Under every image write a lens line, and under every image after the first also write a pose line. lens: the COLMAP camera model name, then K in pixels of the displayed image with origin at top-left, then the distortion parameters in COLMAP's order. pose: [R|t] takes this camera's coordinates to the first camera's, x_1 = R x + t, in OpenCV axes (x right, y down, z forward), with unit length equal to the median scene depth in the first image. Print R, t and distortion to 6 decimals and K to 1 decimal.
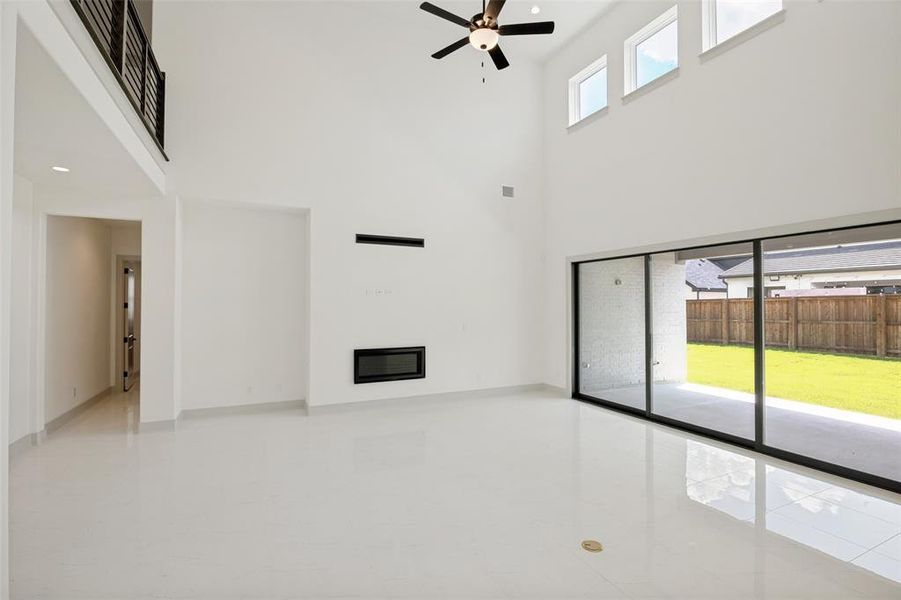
lens RADIAL K [[426.3, 0, 447.8], [0, 426.3, 299.2], [0, 0, 1]] dist [-0.006306, -0.000536]
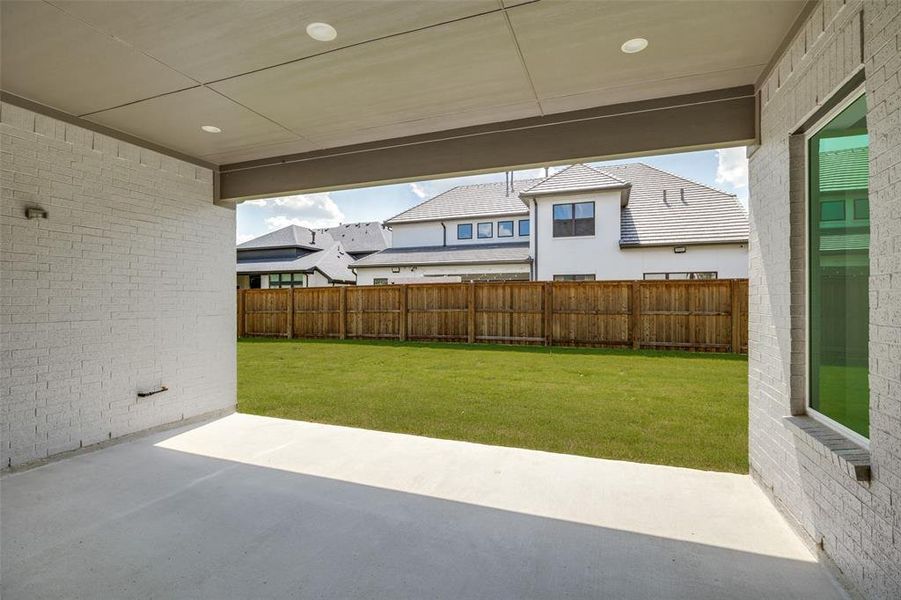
lens RADIAL K [[448.7, 0, 448.6], [0, 448.7, 298.0], [0, 0, 1]] dist [-0.008201, 0.001002]
pose [[0.732262, 0.004334, 0.681009, 0.238753], [-0.008438, 0.999961, 0.002708, 0.023153], [-0.680971, -0.007729, 0.732270, 0.237203]]
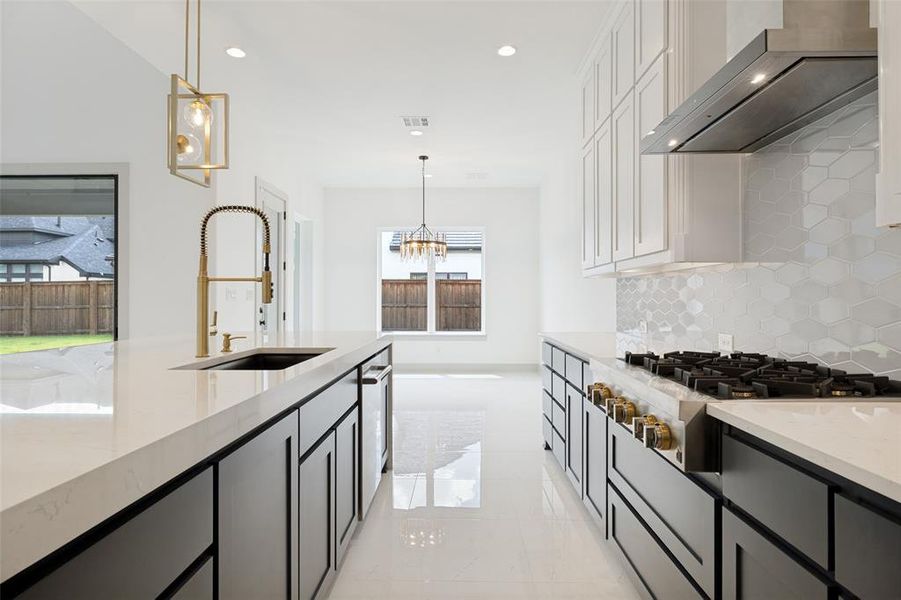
lens RADIAL K [[508.8, 0, 457.5], [0, 508.8, 300.5], [0, 0, 1]] dist [-0.005483, 0.000418]
pose [[0.435350, -0.000819, 0.900261, 0.077284], [-0.012271, 0.999901, 0.006844, 0.027915], [-0.900178, -0.014027, 0.435297, -0.105523]]
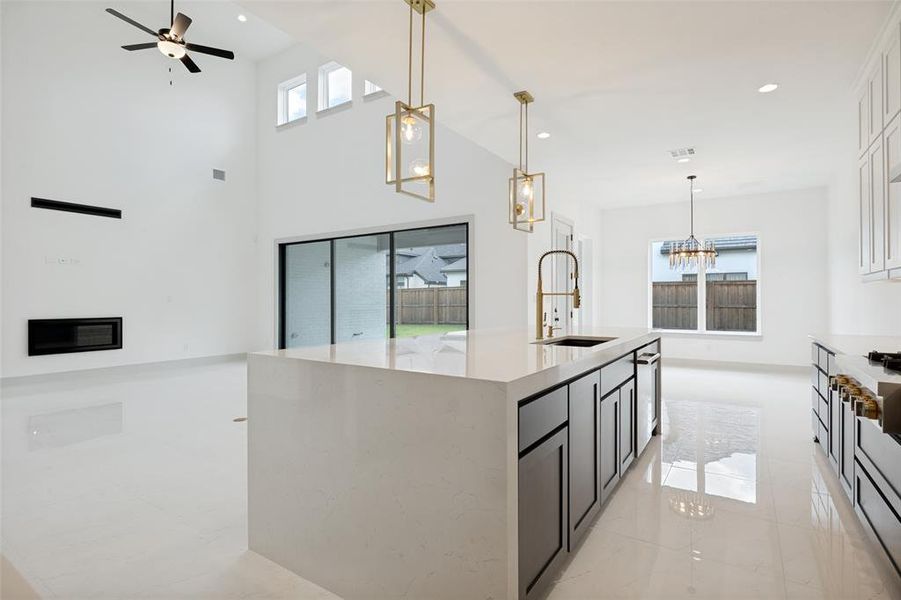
lens RADIAL K [[448.7, 0, 450.7], [0, 448.7, 298.1], [0, 0, 1]] dist [-0.008201, 0.001002]
pose [[0.853352, 0.001154, 0.521333, 0.027108], [-0.005674, 0.999959, 0.007075, 0.024711], [-0.521303, -0.008996, 0.853324, -0.140448]]
